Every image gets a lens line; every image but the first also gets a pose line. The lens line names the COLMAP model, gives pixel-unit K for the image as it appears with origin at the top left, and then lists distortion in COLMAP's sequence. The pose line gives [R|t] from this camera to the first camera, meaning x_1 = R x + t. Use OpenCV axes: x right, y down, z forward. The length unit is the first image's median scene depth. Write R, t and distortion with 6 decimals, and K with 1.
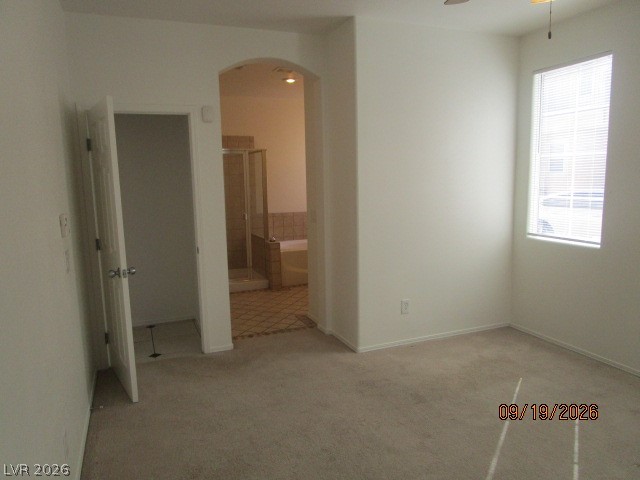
lens RADIAL K [[457.1, 0, 315.8], [0, 457.1, 241.4], [0, 0, 1]] dist [-0.035211, 0.012539]
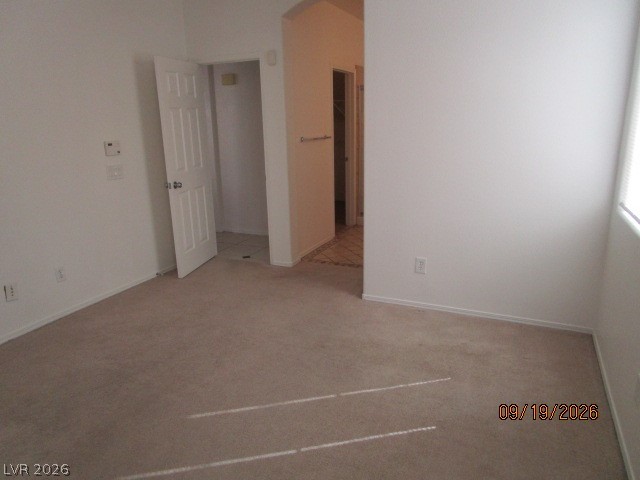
lens RADIAL K [[457.1, 0, 315.8], [0, 457.1, 241.4], [0, 0, 1]] dist [-0.035211, 0.012539]
pose [[0.685825, 0.195709, -0.700958, 0.677373], [-0.094529, 0.978959, 0.180839, -0.043860], [0.721601, -0.057763, 0.689895, 0.254832]]
